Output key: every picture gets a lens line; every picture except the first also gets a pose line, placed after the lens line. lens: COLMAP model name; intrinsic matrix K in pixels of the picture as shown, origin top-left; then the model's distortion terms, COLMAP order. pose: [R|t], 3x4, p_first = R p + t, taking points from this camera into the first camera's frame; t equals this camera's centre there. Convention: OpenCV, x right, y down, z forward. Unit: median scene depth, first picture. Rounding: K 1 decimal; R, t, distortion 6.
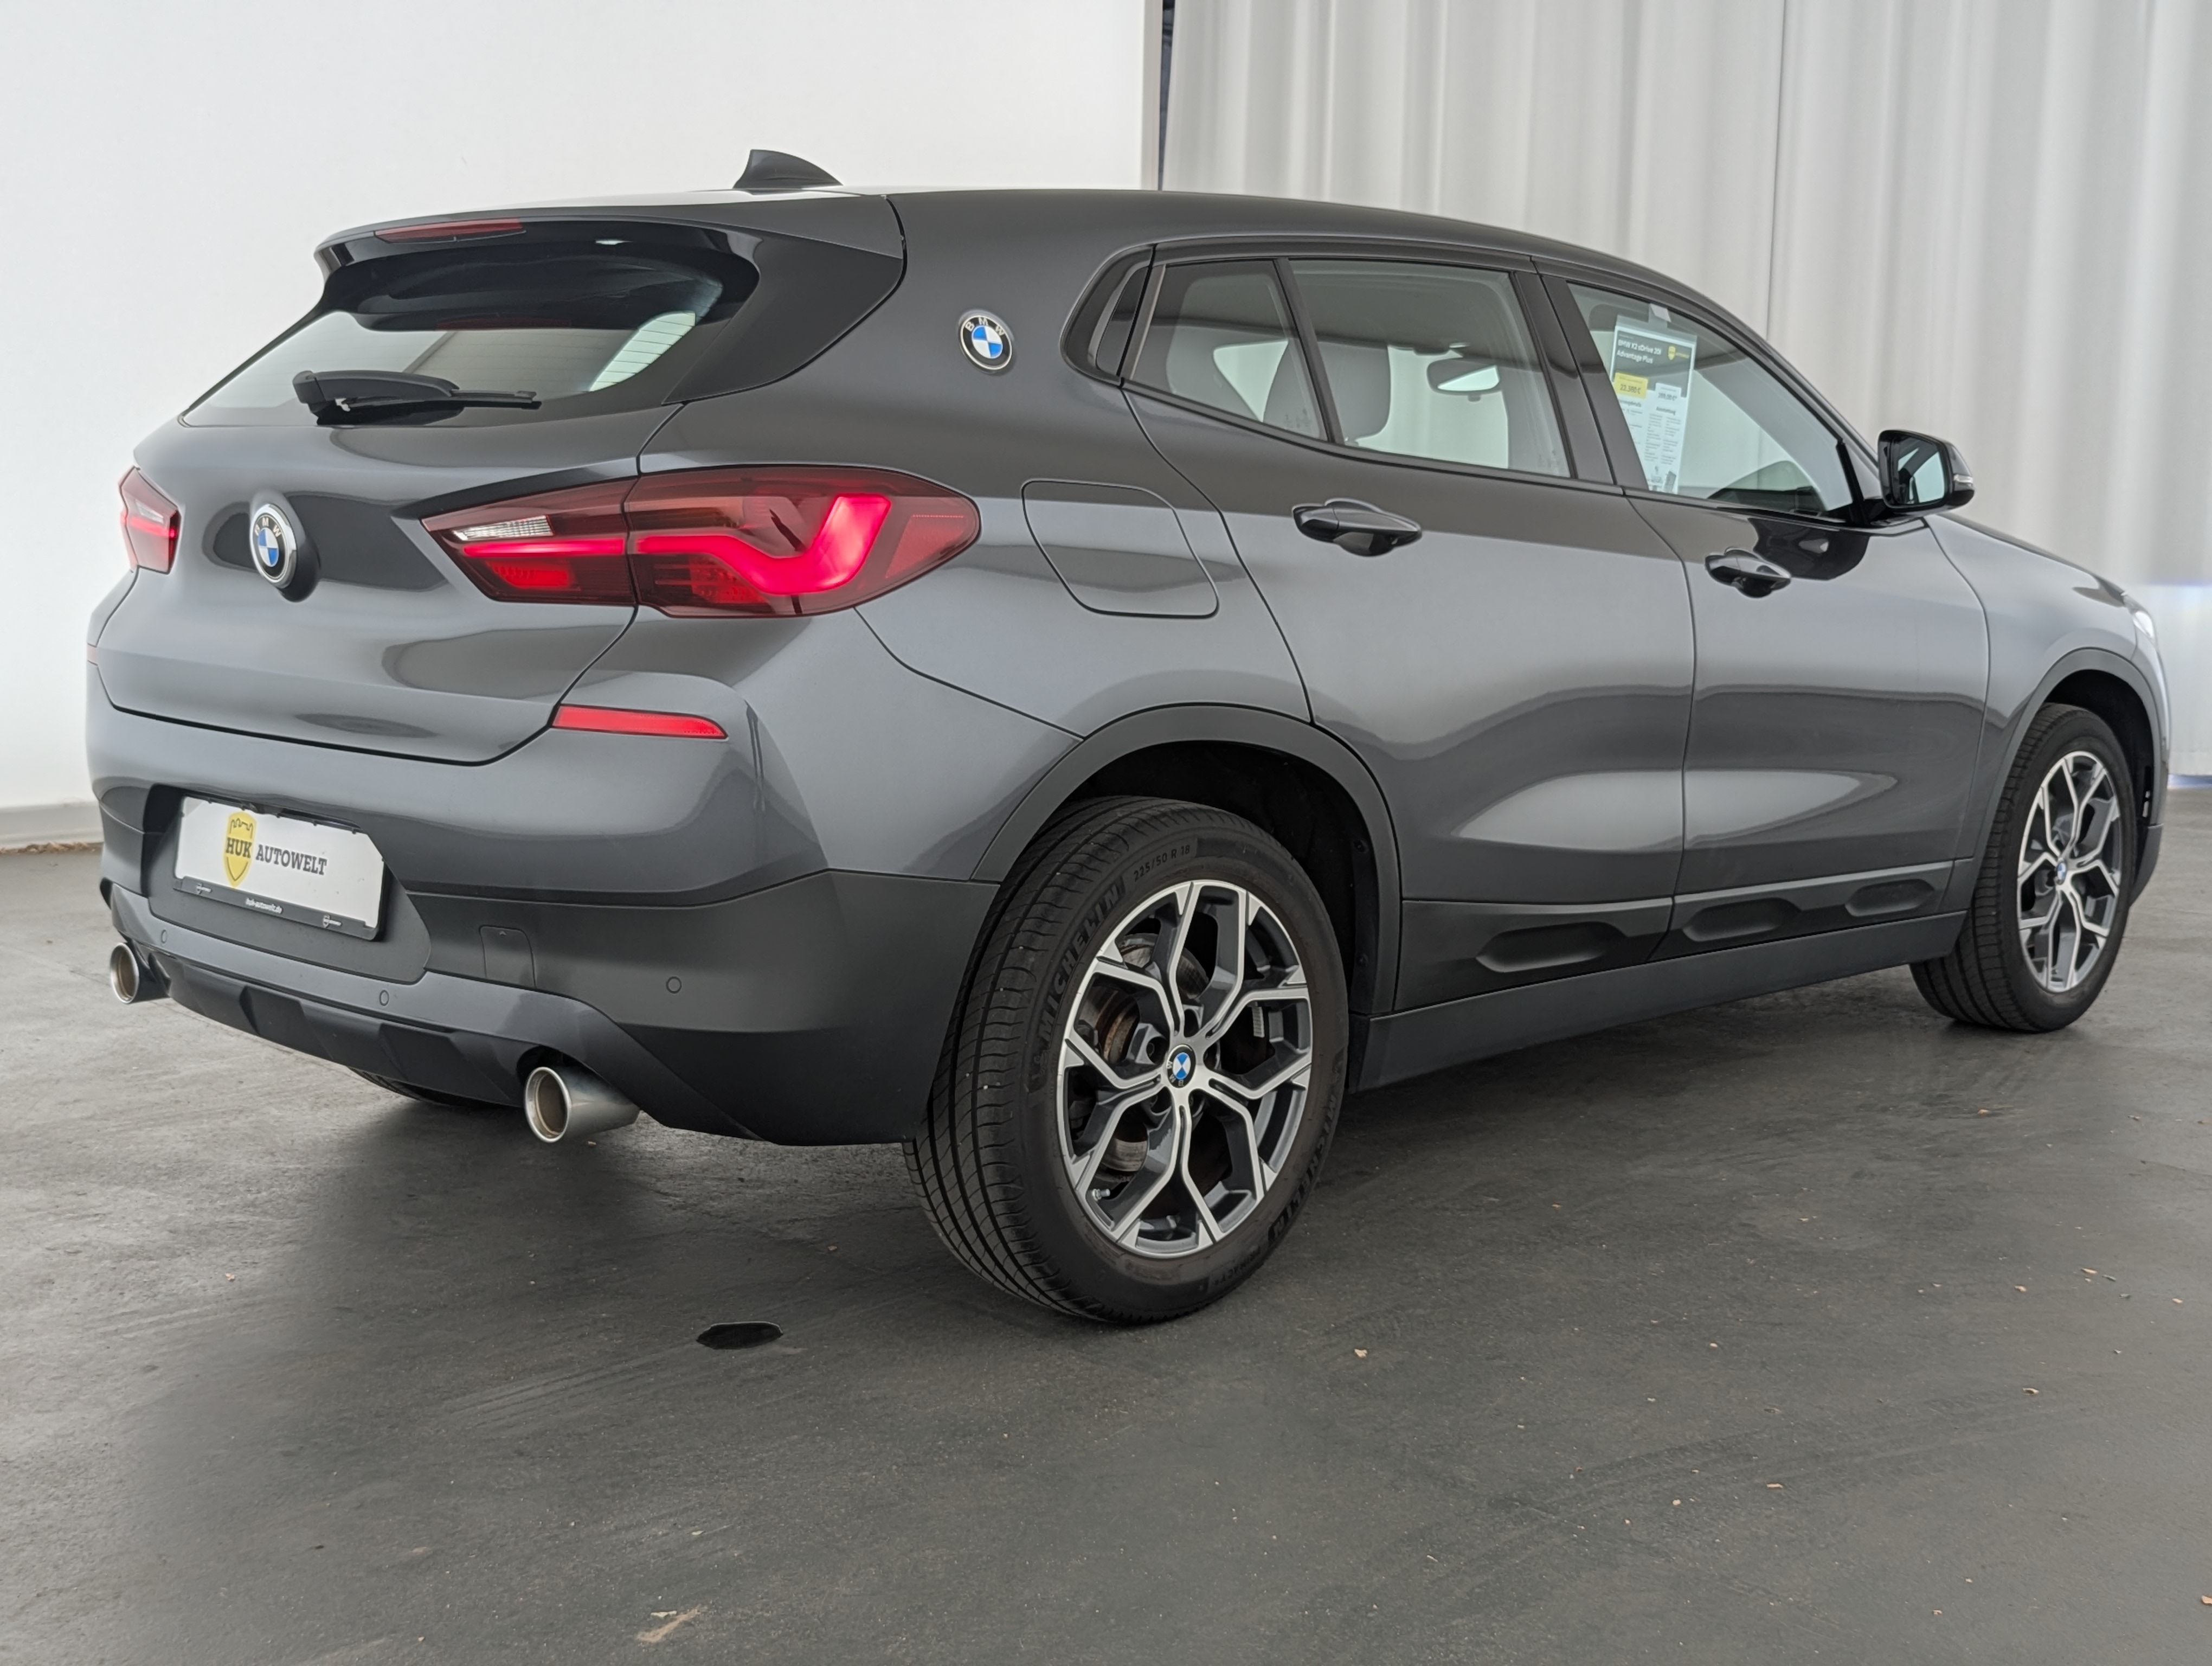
lens RADIAL K [[2558.2, 0, 1106.0], [0, 2558.2, 833.0], [0, 0, 1]] dist [0.088569, -0.167308]
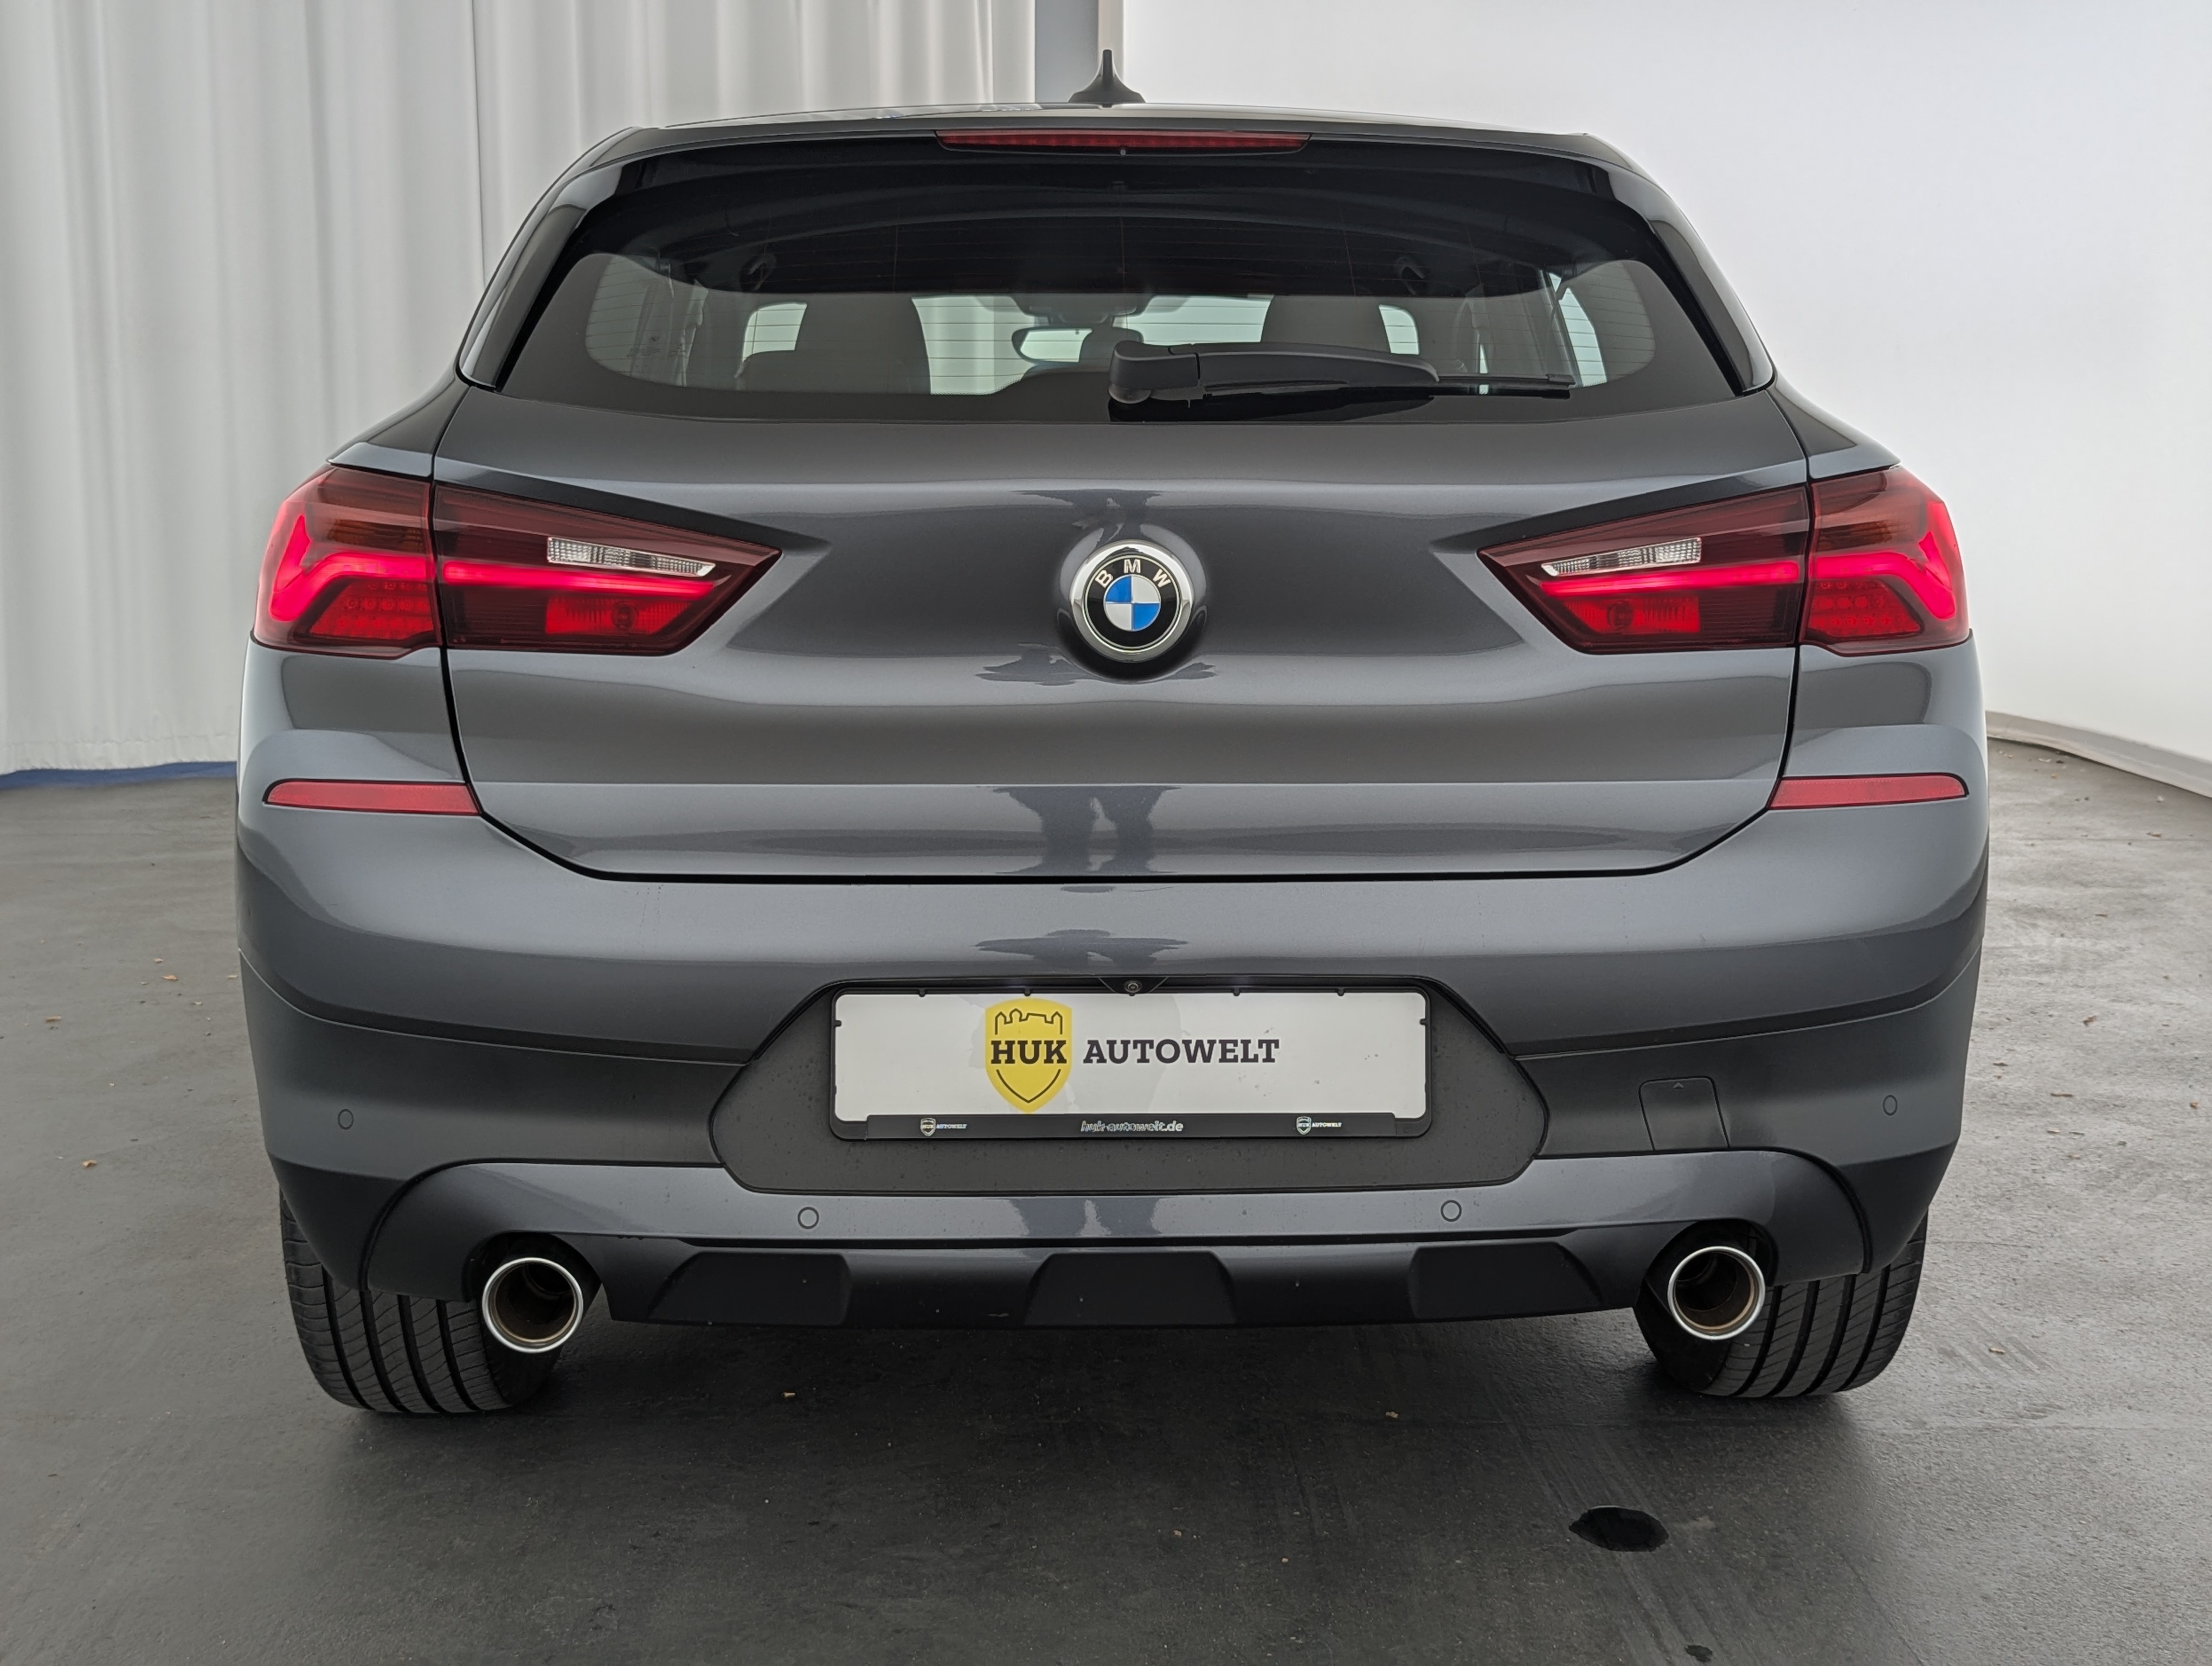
lens RADIAL K [[2558.2, 0, 1106.0], [0, 2558.2, 833.0], [0, 0, 1]] dist [0.088569, -0.167308]
pose [[0.698279, -0.121594, 0.705423, -0.816596], [0.107227, 0.992116, 0.064870, -0.095616], [-0.707749, 0.030343, 0.705812, 0.533672]]
